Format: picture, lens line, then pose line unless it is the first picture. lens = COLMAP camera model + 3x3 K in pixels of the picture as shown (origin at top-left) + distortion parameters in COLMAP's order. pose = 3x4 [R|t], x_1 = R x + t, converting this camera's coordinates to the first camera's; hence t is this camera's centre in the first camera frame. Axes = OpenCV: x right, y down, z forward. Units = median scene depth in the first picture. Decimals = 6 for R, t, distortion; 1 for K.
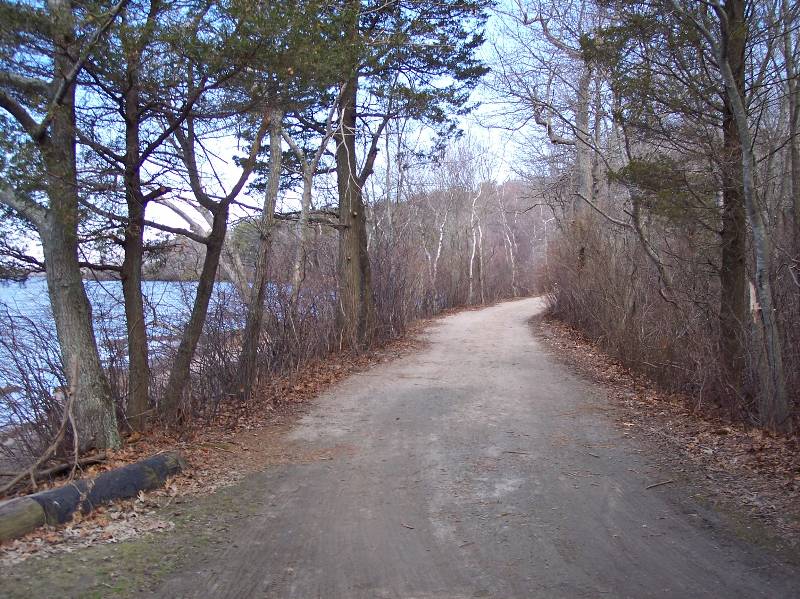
lens RADIAL K [[912.5, 0, 401.9], [0, 912.5, 275.4], [0, 0, 1]] dist [-0.155708, 0.247939]
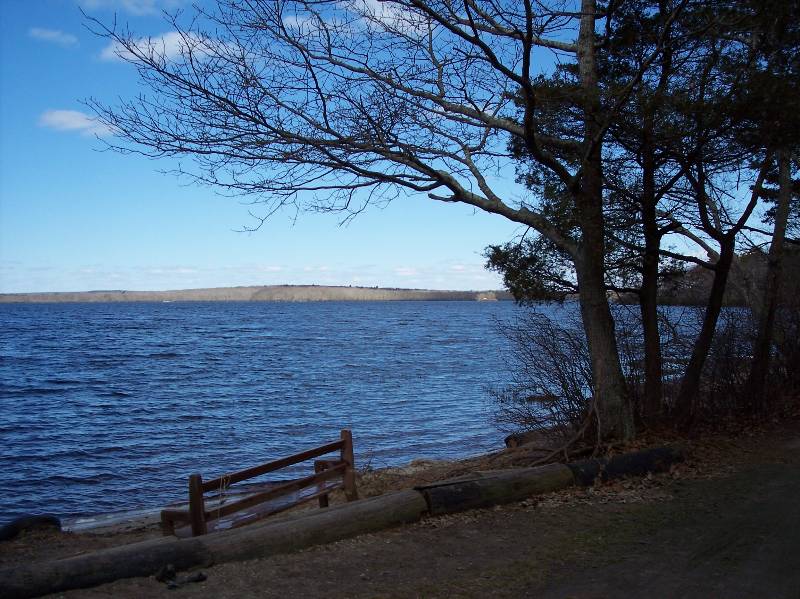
lens RADIAL K [[912.5, 0, 401.9], [0, 912.5, 275.4], [0, 0, 1]] dist [-0.155708, 0.247939]
pose [[0.839924, -0.002368, -0.542699, 0.081304], [-0.012477, 0.999642, -0.023672, 0.004304], [0.542560, 0.026654, 0.839594, -0.195877]]
